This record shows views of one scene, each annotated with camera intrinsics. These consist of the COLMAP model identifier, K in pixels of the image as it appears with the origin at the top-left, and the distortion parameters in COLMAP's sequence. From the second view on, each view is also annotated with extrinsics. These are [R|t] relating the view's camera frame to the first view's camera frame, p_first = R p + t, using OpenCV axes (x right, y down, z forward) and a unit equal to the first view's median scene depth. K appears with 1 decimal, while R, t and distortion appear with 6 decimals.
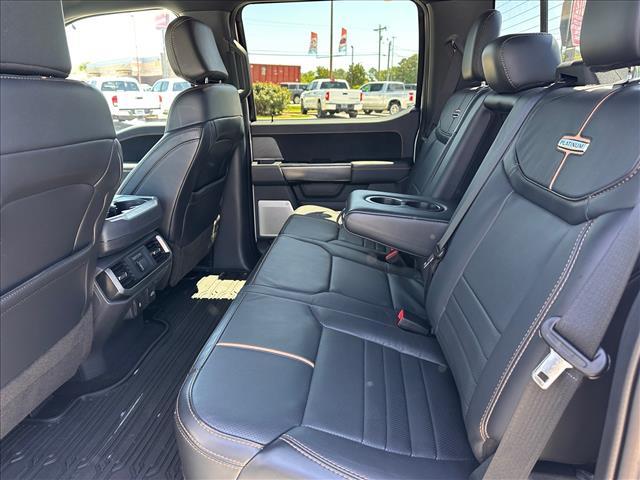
lens RADIAL K [[450.2, 0, 321.3], [0, 450.2, 240.0], [0, 0, 1]] dist [0.002571, 0.010407]
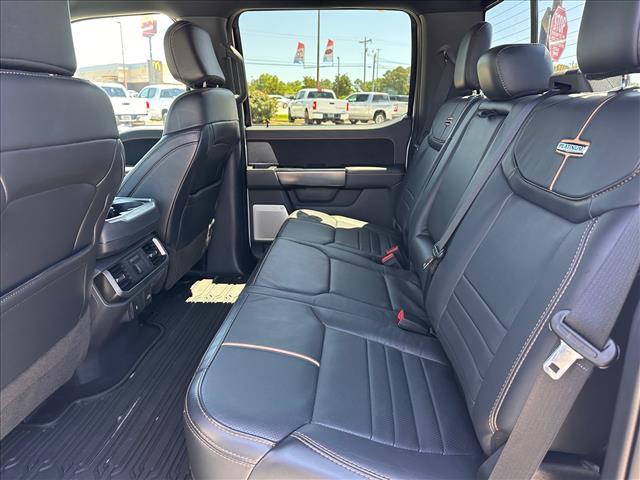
lens RADIAL K [[450.2, 0, 294.4], [0, 450.2, 250.4], [0, 0, 1]] dist [0.002571, 0.010407]
pose [[0.998929, 0.002563, 0.046194, -0.109668], [-0.001621, 0.999790, -0.020428, 0.040504], [-0.046237, 0.020331, 0.998724, -0.008195]]
